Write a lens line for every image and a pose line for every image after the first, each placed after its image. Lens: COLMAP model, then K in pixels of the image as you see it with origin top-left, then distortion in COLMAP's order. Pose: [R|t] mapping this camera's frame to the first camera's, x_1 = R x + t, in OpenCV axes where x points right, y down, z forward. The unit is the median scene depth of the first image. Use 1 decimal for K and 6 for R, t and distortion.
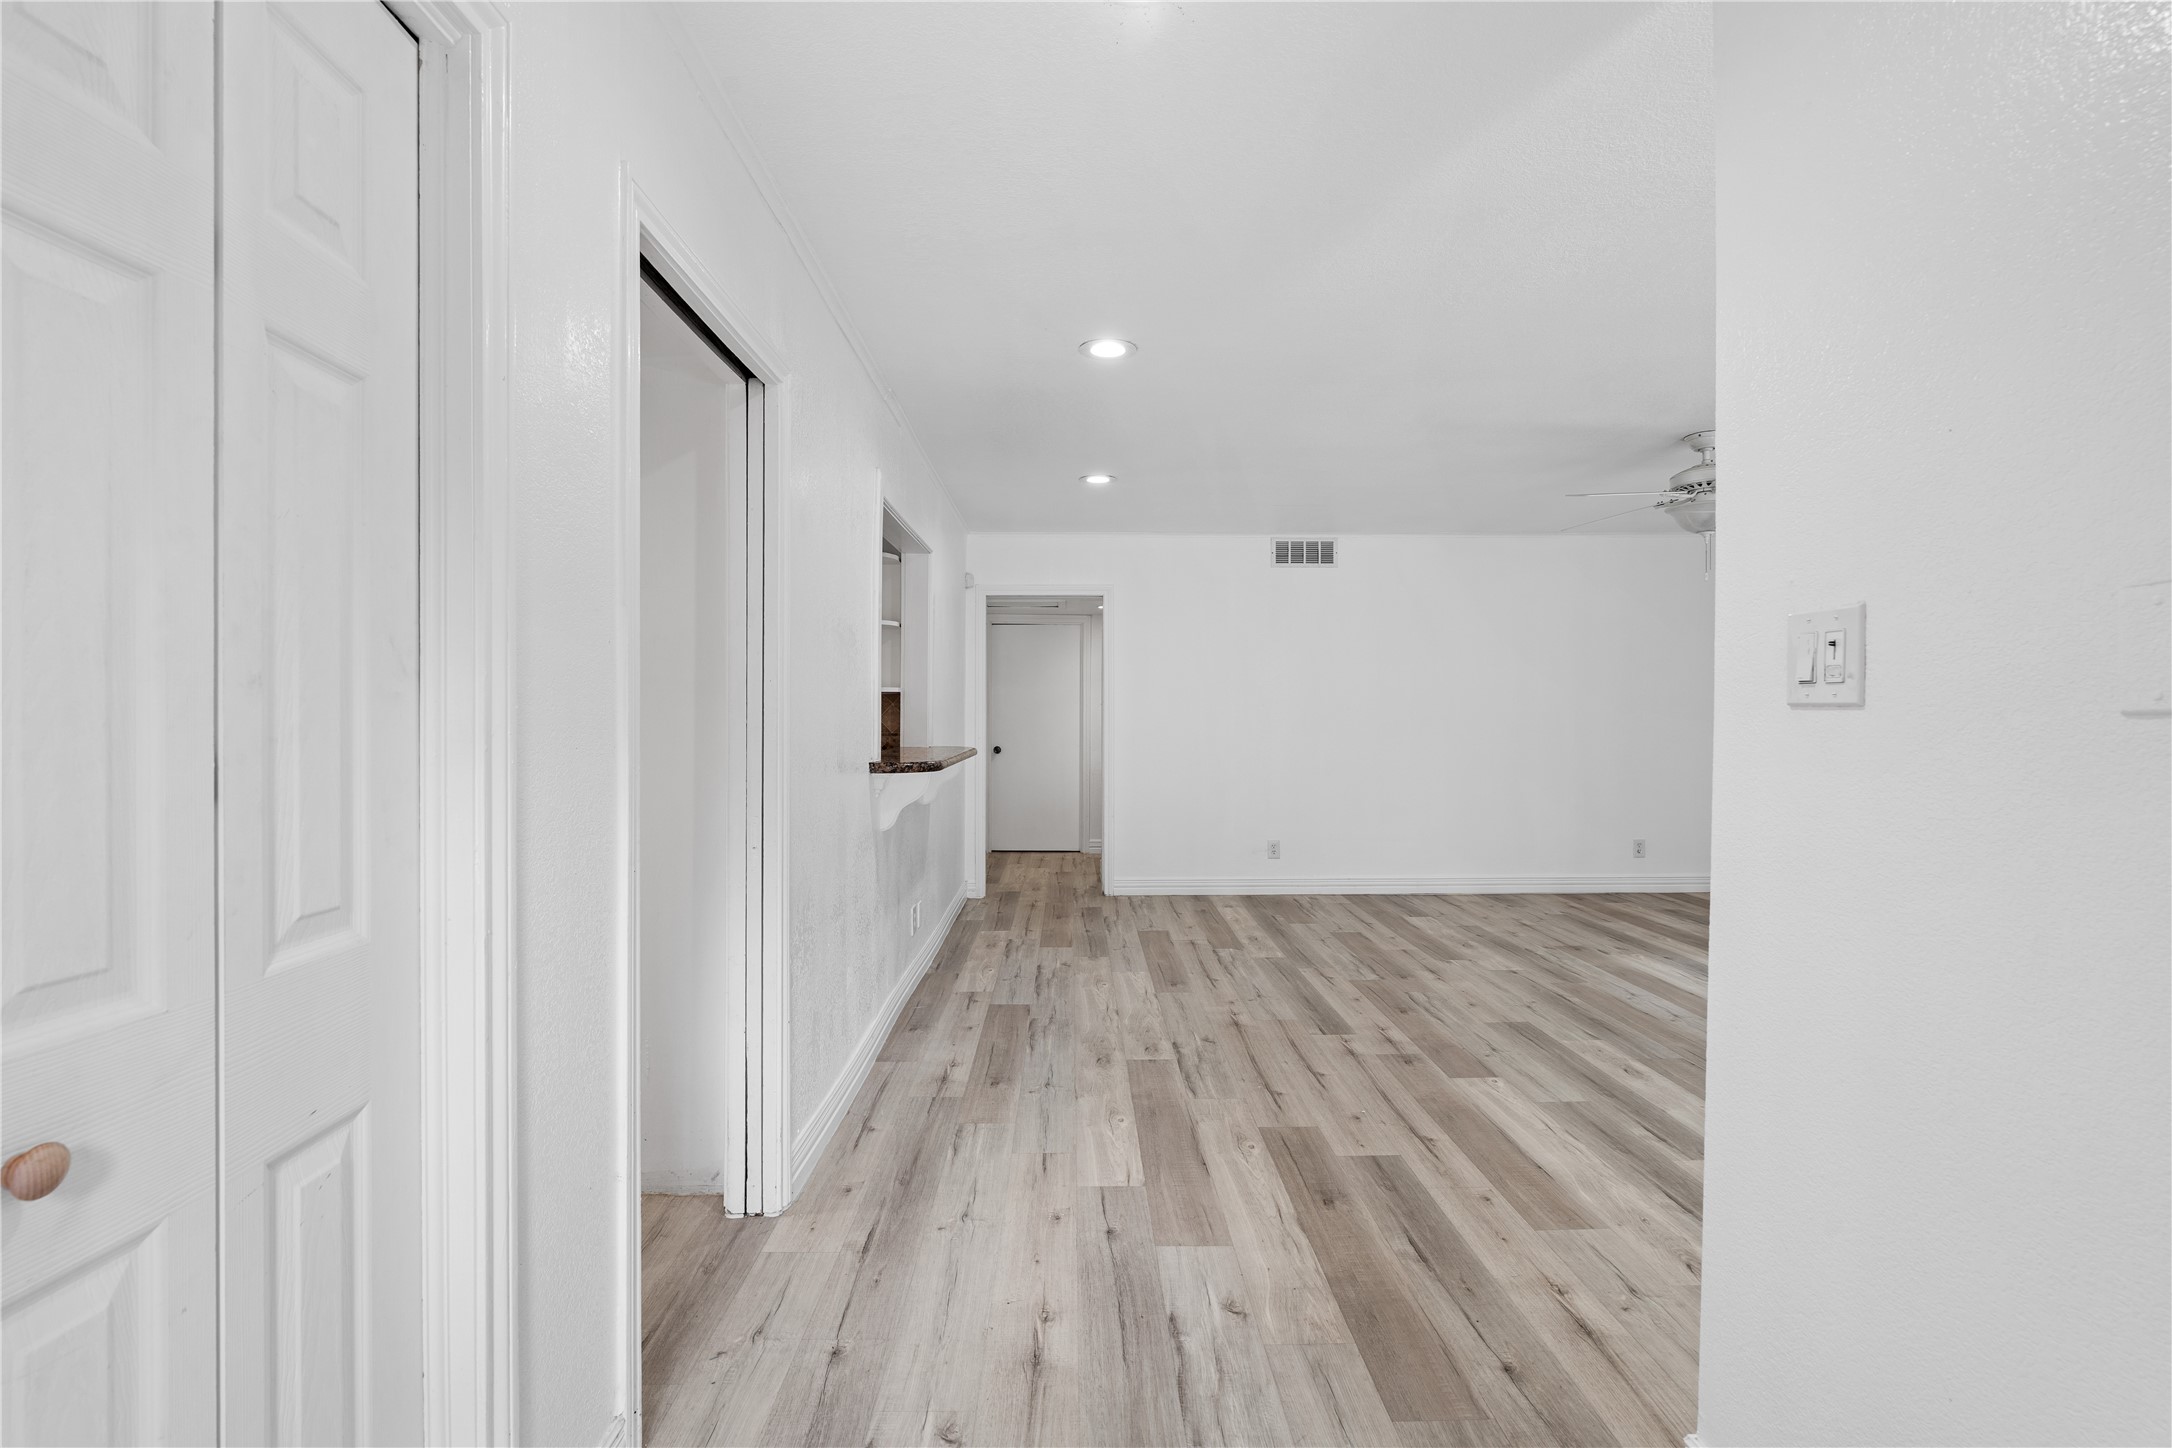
lens RADIAL K [[988.9, 0, 1083.7], [0, 988.9, 735.4], [0, 0, 1]] dist [-0.002319, 0.001887]
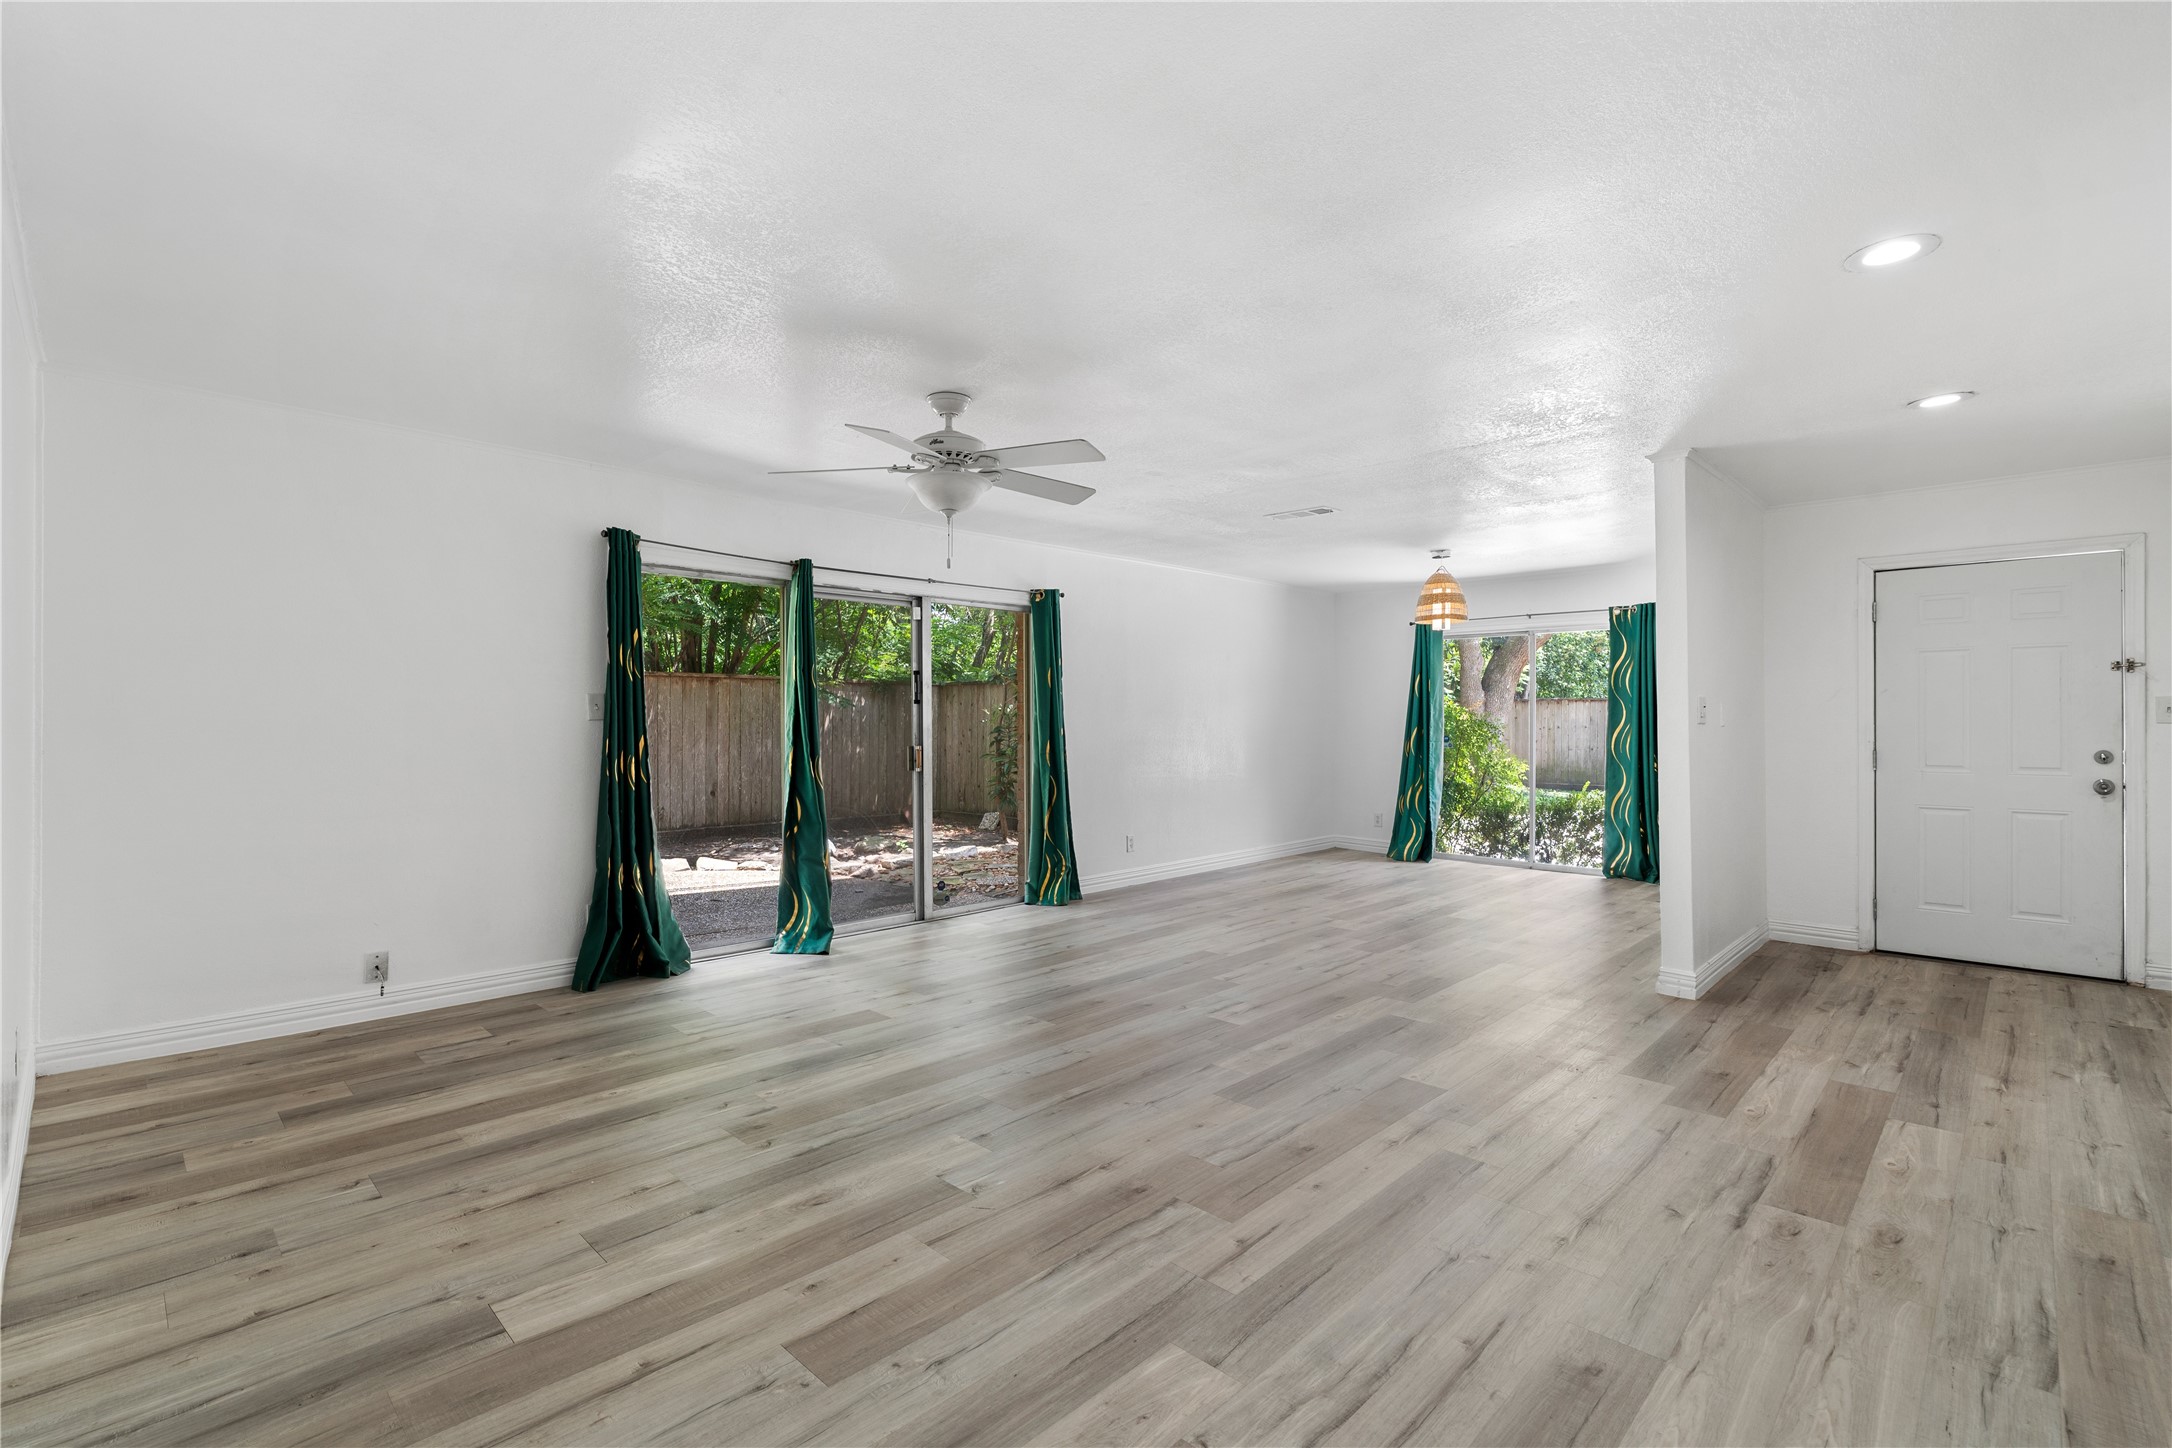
lens RADIAL K [[988.9, 0, 1086.8], [0, 988.9, 723.8], [0, 0, 1]] dist [-0.002319, 0.001887]
pose [[-0.714420, 0.002593, 0.699713, -0.060590], [0.012156, 0.999888, 0.008706, -0.031457], [-0.699612, 0.014726, -0.714371, 1.832125]]
